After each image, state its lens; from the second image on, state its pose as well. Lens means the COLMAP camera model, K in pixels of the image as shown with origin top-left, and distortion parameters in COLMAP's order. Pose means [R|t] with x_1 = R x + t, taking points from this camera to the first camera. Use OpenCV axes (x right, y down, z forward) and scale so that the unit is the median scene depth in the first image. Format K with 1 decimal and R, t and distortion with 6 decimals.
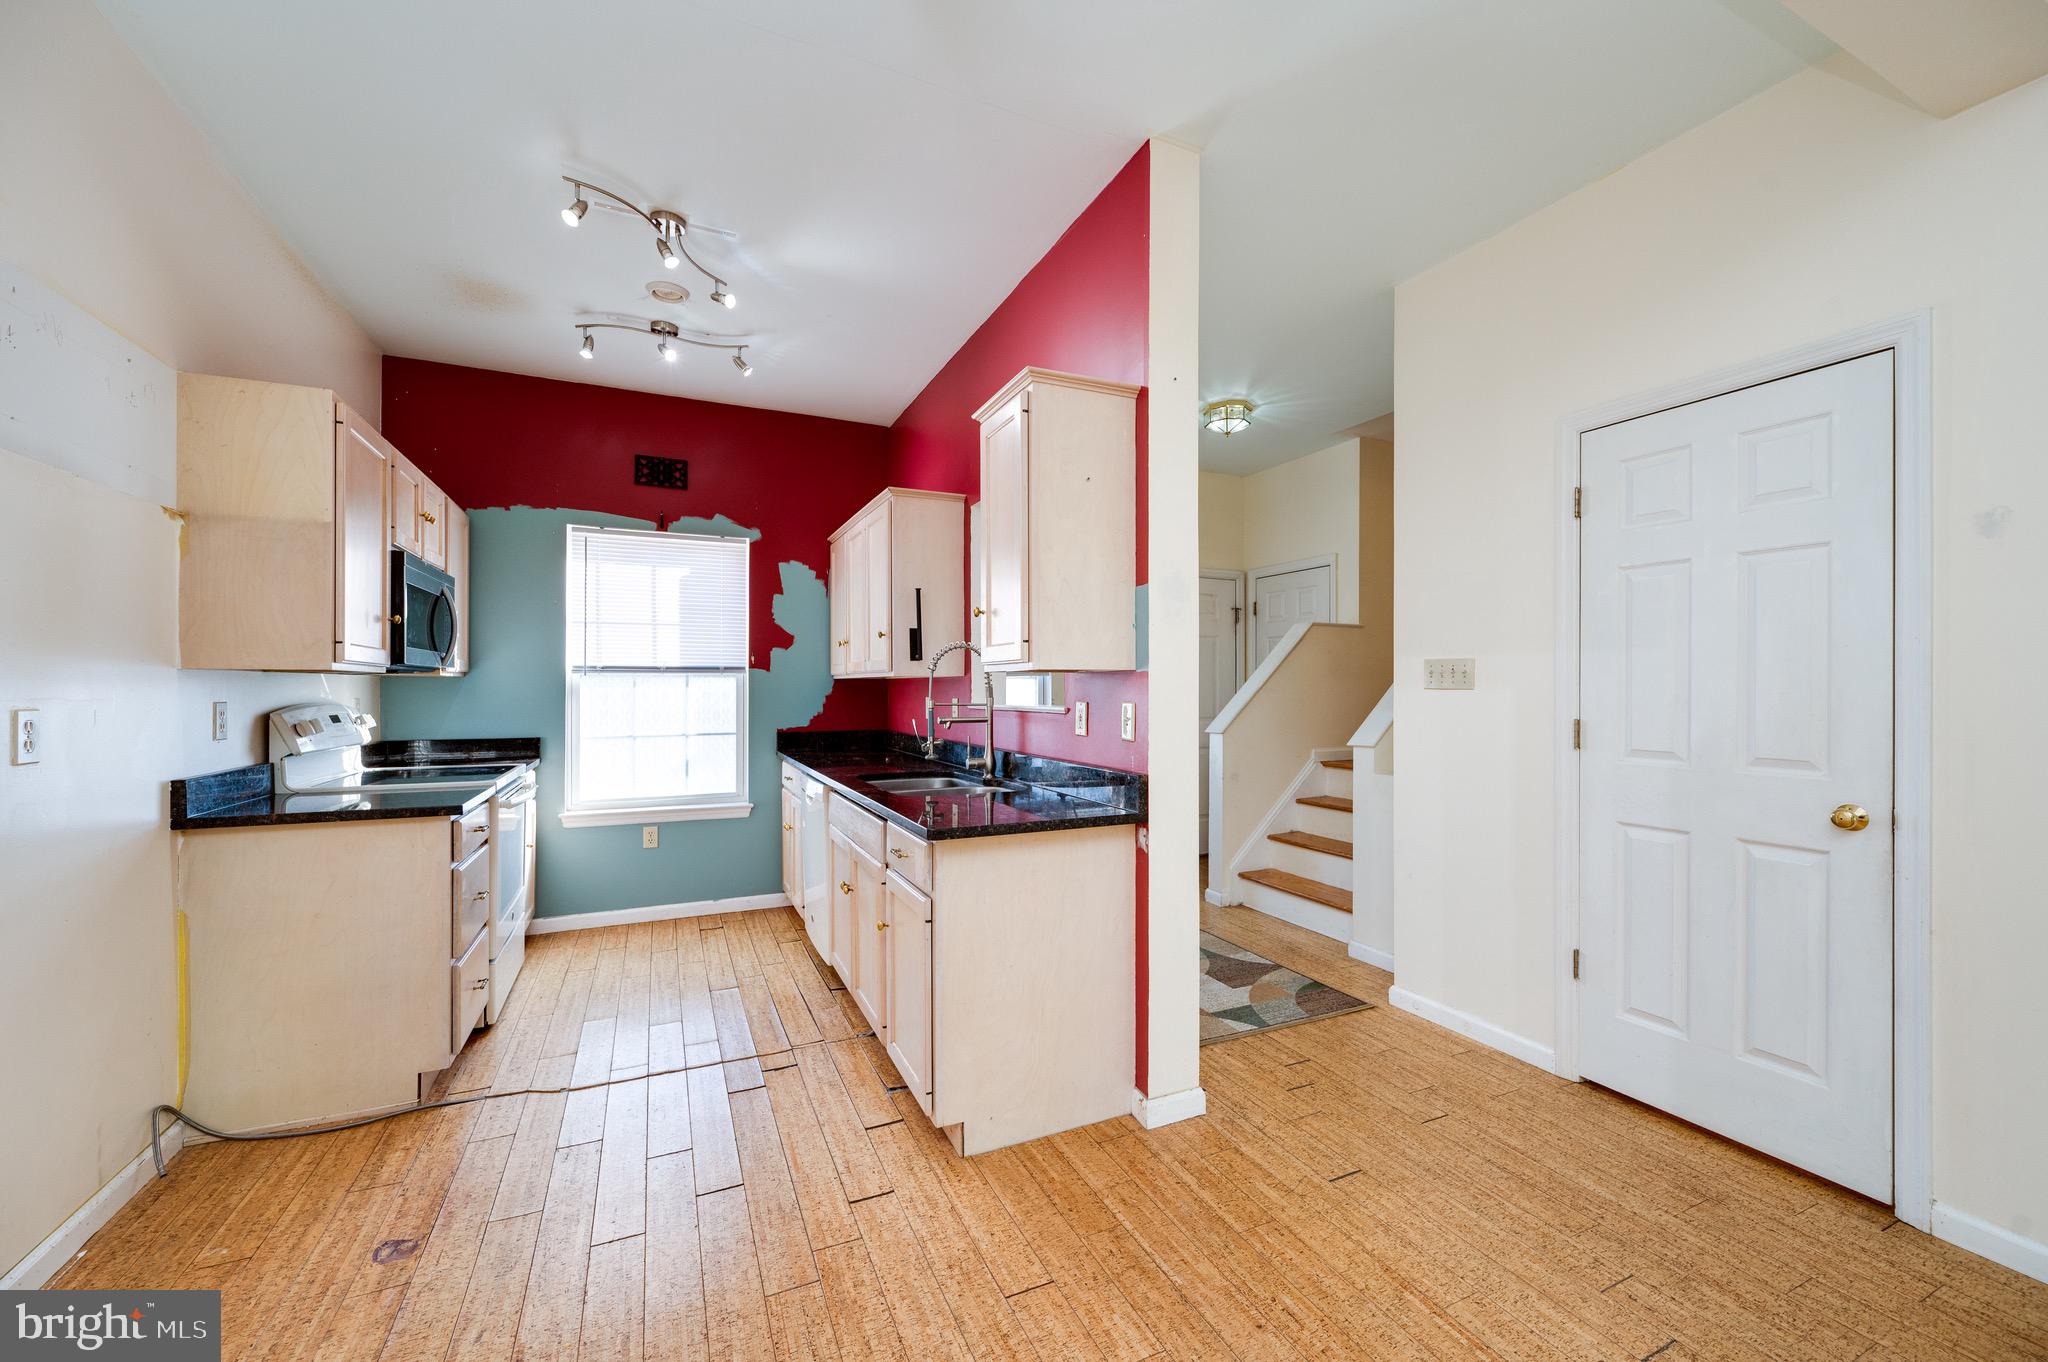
lens RADIAL K [[808.6, 0, 1041.9], [0, 808.6, 684.7], [0, 0, 1]] dist [-0.002713, -0.000039]
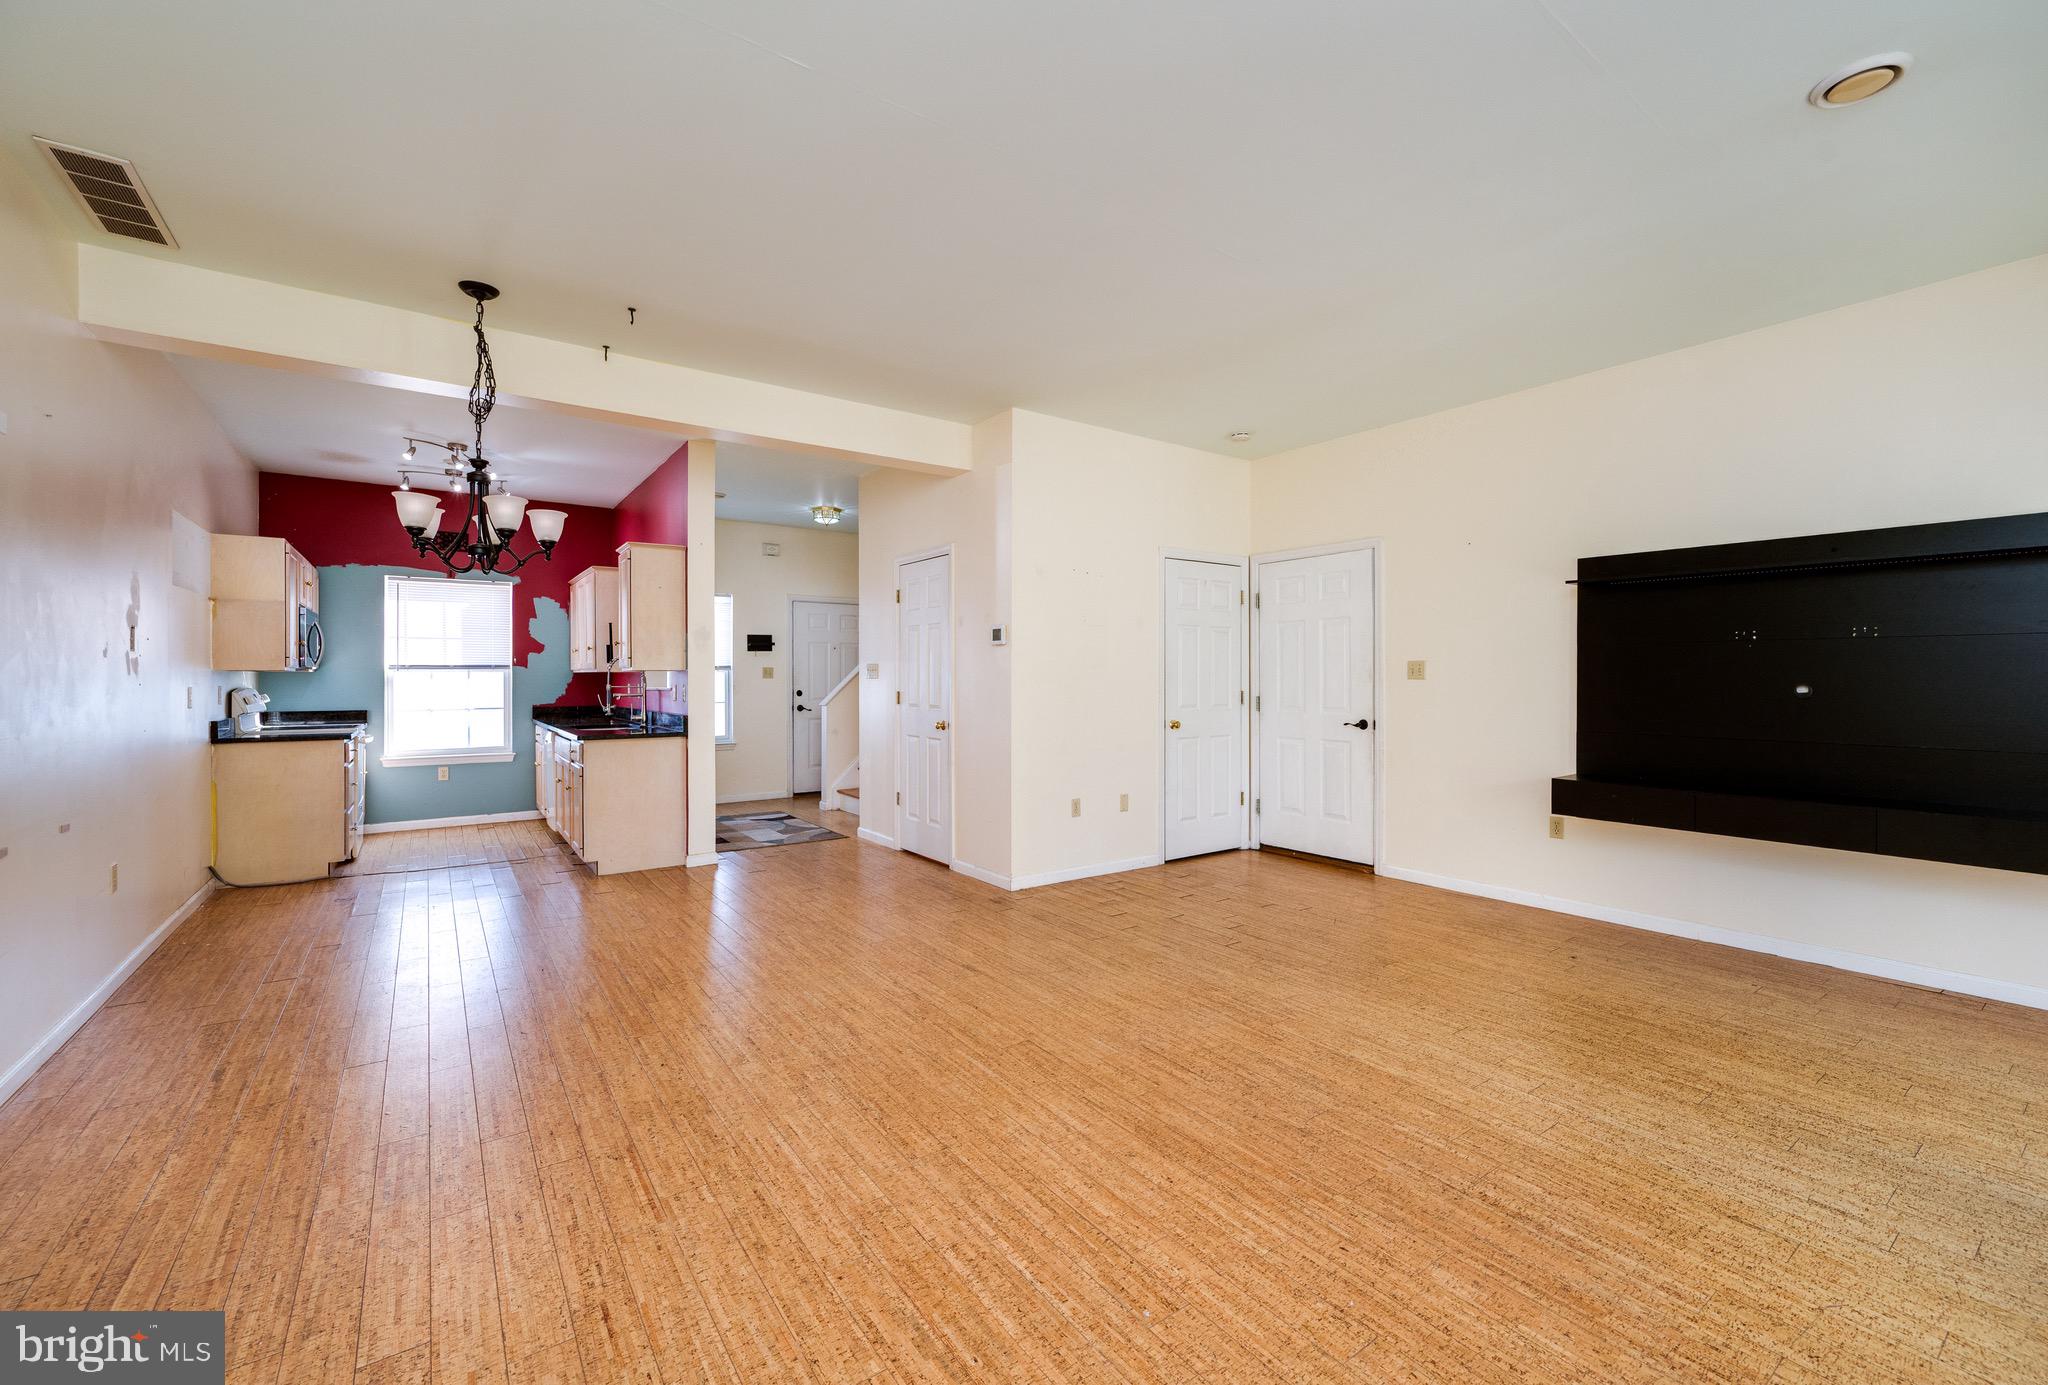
lens RADIAL K [[854.5, 0, 1042.9], [0, 854.5, 675.7], [0, 0, 1]] dist [-0.000164, -0.001400]
pose [[0.984258, -0.001776, 0.176728, 0.457418], [0.001494, 0.999997, 0.001727, -0.003347], [-0.176731, -0.001436, 0.984258, -1.039131]]
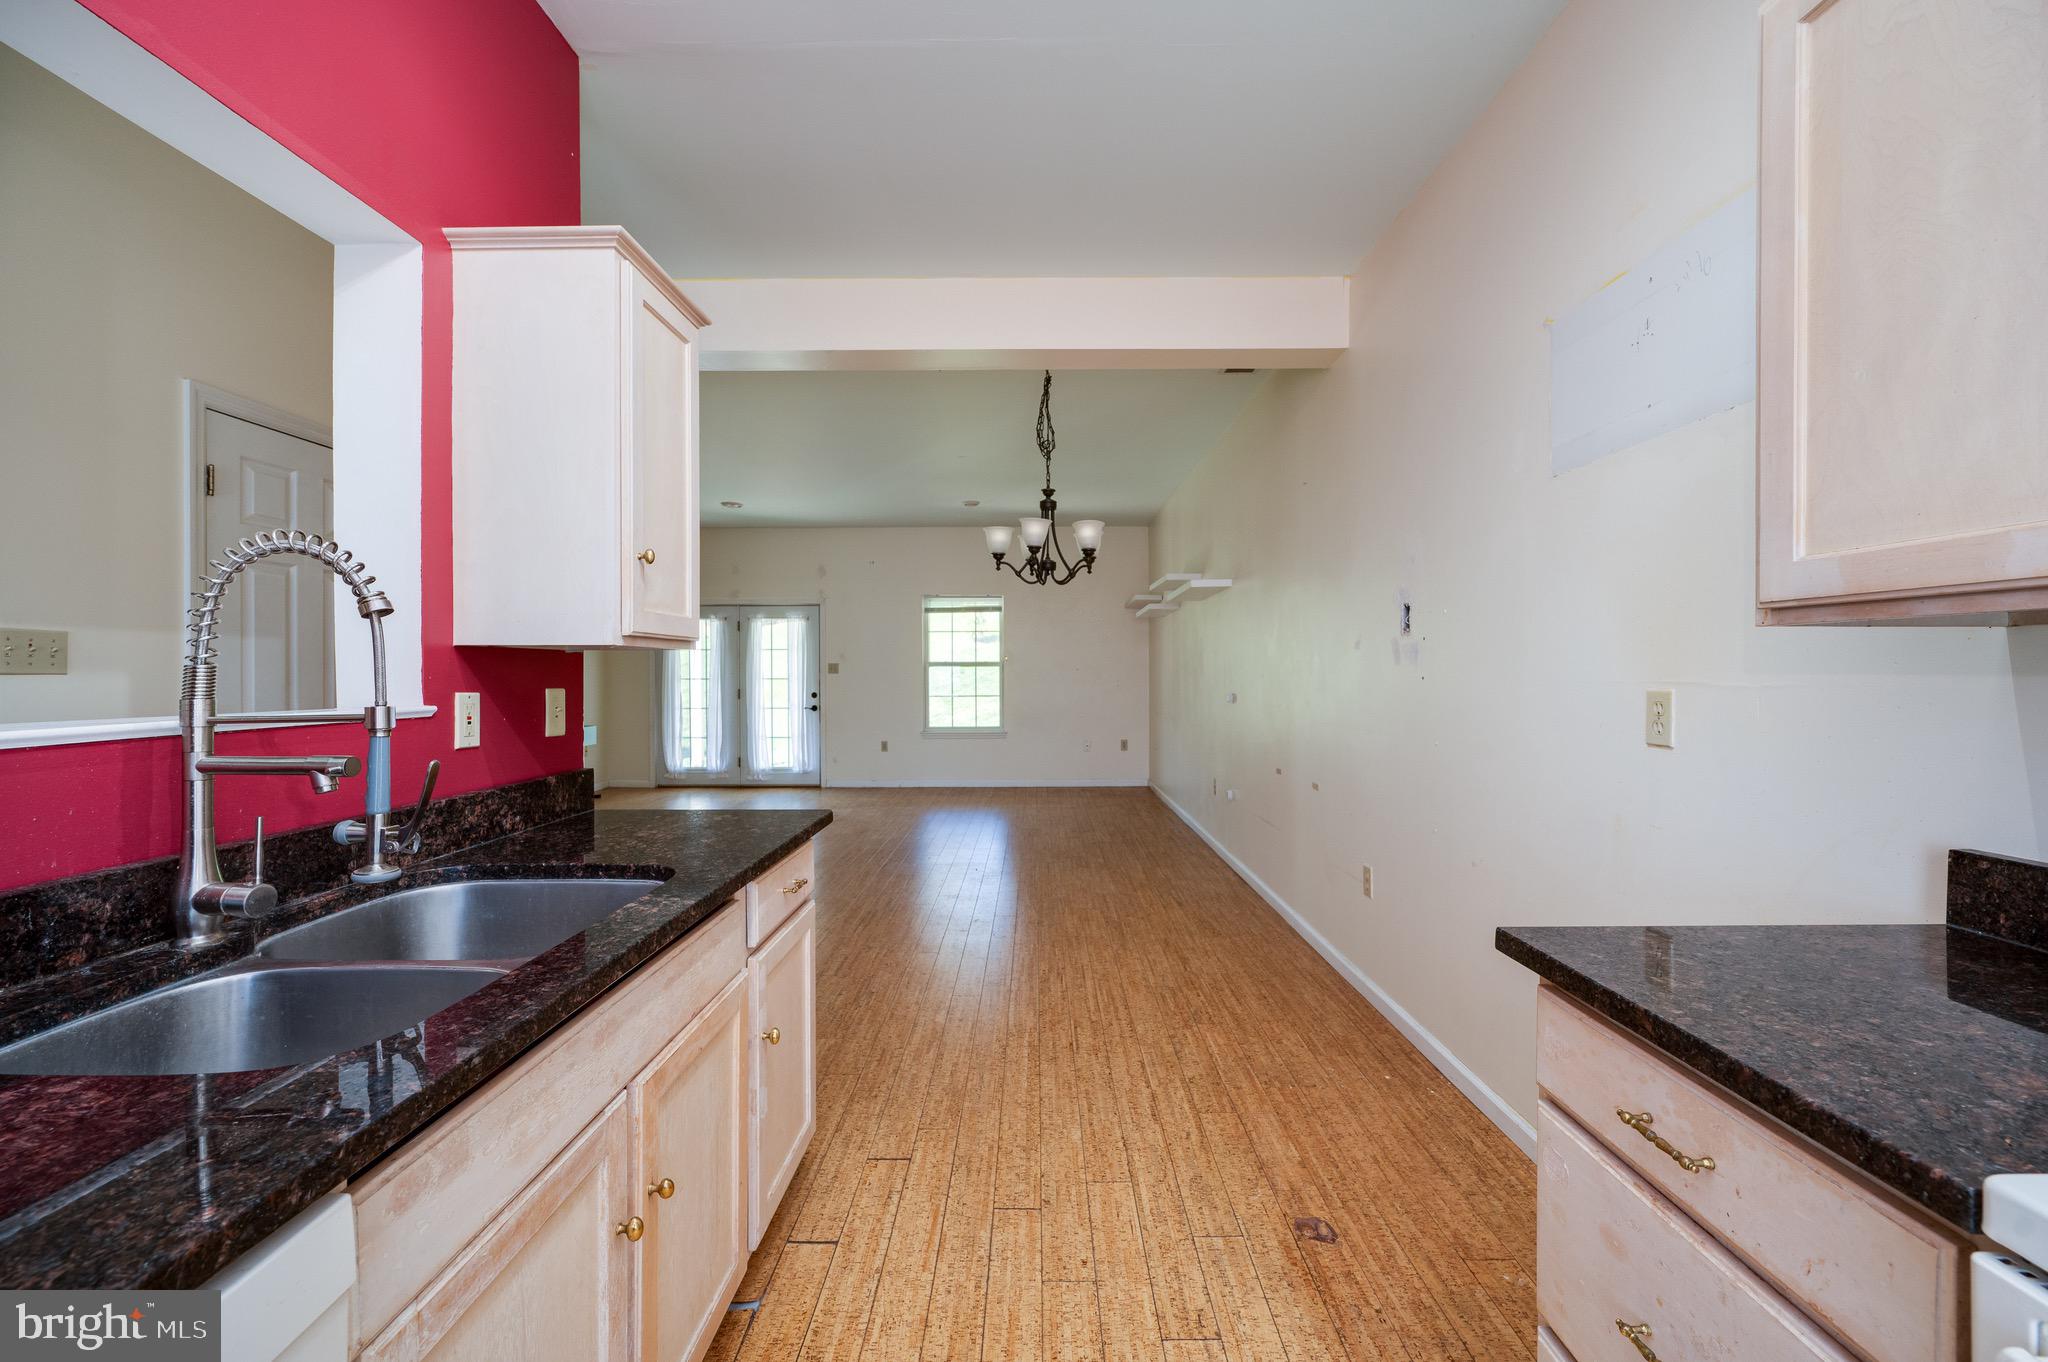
lens RADIAL K [[808.6, 0, 1037.0], [0, 808.6, 678.0], [0, 0, 1]] dist [-0.002713, -0.000039]
pose [[-0.901341, -0.000673, 0.433110, -0.470818], [0.000792, 0.999995, 0.003201, 0.006189], [-0.433110, 0.003228, -0.901335, 1.047227]]
